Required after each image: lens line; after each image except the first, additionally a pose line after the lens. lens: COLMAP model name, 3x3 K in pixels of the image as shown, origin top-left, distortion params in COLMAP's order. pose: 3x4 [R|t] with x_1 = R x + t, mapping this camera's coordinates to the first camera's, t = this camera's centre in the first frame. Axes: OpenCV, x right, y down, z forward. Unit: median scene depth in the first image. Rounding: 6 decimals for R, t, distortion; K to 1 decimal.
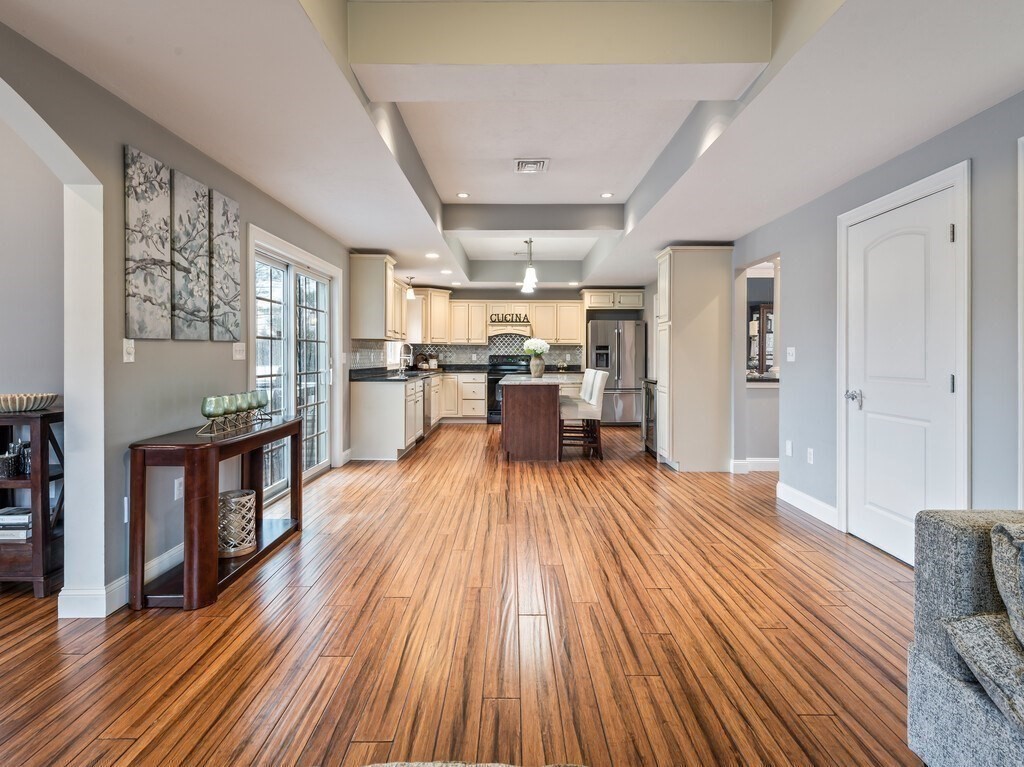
lens RADIAL K [[537.1, 0, 498.8], [0, 537.1, 358.9], [0, 0, 1]] dist [0.017103, -0.007944]
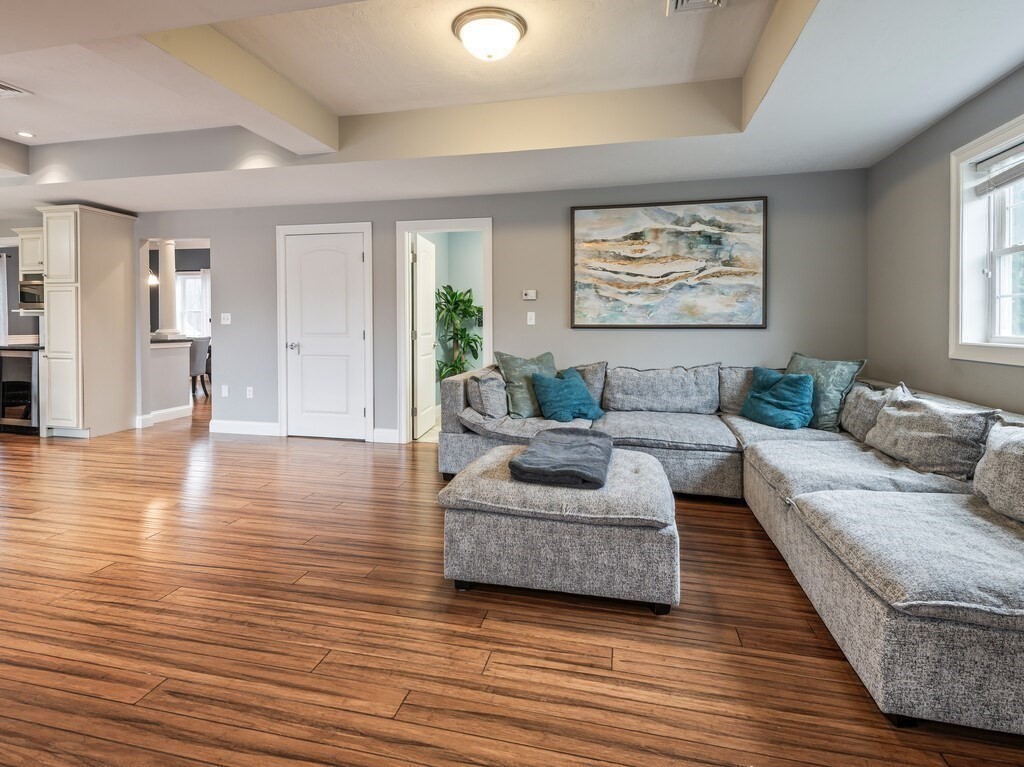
lens RADIAL K [[537.1, 0, 525.4], [0, 537.1, 333.4], [0, 0, 1]] dist [0.017103, -0.007944]
pose [[0.187228, -0.019225, 0.982128, -0.729944], [0.000820, 0.999811, 0.019415, 0.002490], [-0.982316, -0.002829, 0.187208, 0.053029]]
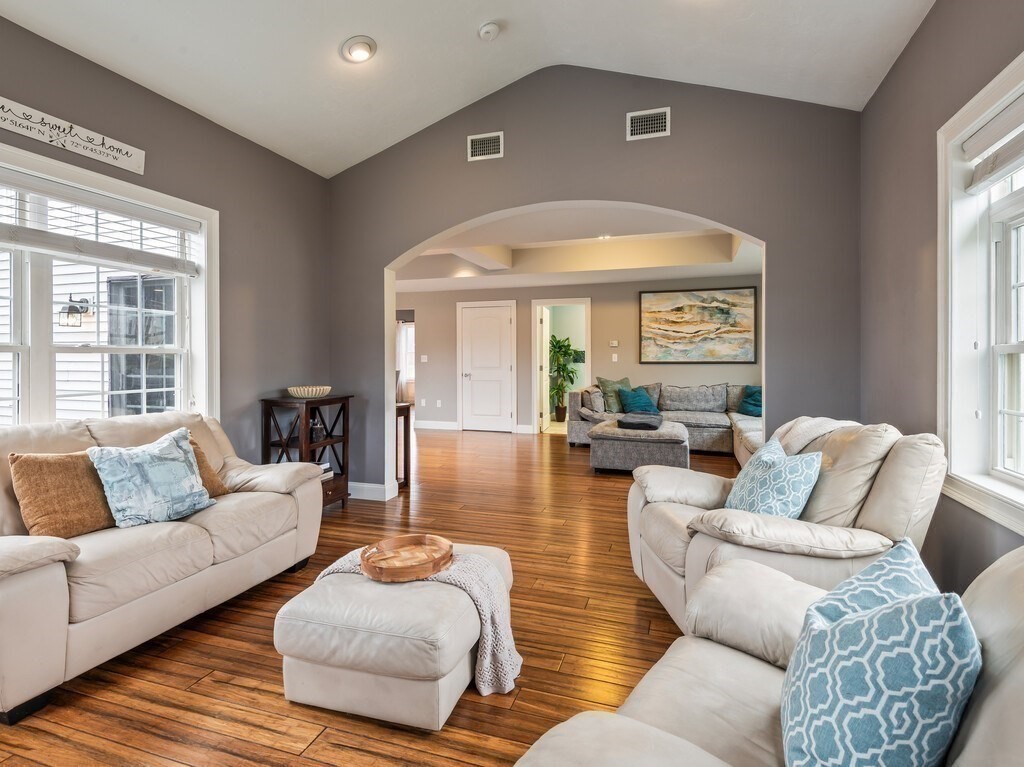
lens RADIAL K [[537.1, 0, 523.0], [0, 537.1, 365.0], [0, 0, 1]] dist [0.017103, -0.007944]
pose [[0.293154, -0.012038, 0.955989, -1.673206], [0.004917, 0.999926, 0.011084, -0.005935], [-0.956052, 0.001451, 0.293192, -0.000904]]
